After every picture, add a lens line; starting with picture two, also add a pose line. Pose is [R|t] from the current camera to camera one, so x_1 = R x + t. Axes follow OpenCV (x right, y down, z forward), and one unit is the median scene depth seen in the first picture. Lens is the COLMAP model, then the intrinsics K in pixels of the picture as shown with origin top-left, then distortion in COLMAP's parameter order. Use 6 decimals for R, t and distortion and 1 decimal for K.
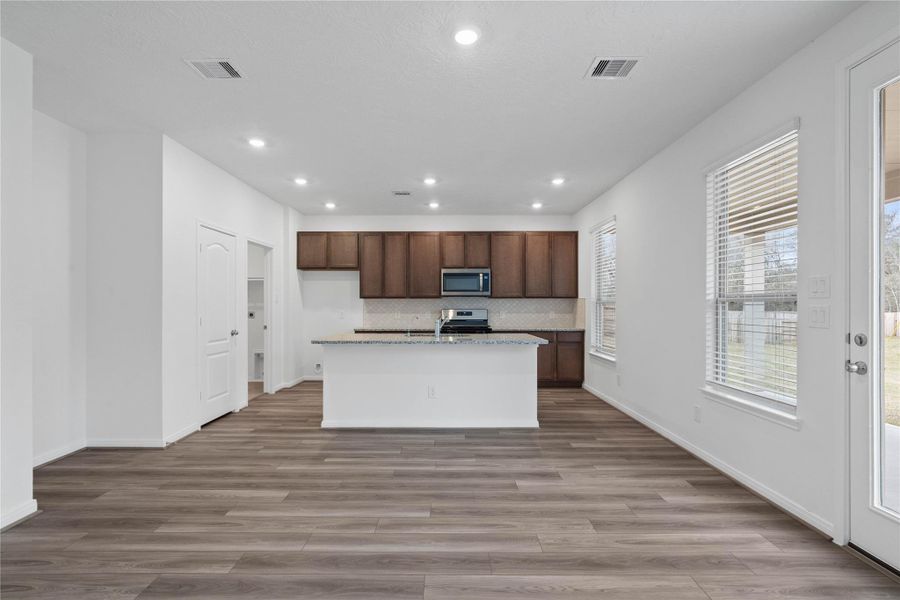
lens RADIAL K [[415.1, 0, 450.0], [0, 415.1, 300.0], [0, 0, 1]] dist [-0.000480, -0.000054]
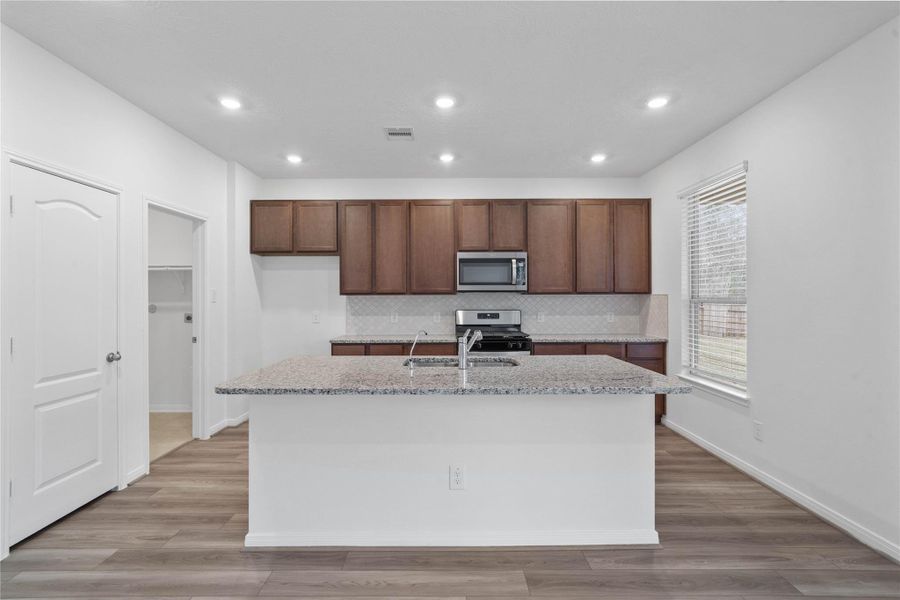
lens RADIAL K [[424.5, 0, 450.0], [0, 424.5, 300.0], [0, 0, 1]] dist [-0.001327, -0.000058]
pose [[0.999996, -0.001838, -0.002075, -0.030174], [0.001874, 0.999839, 0.017840, -0.008024], [0.002042, -0.017844, 0.999839, 0.284018]]
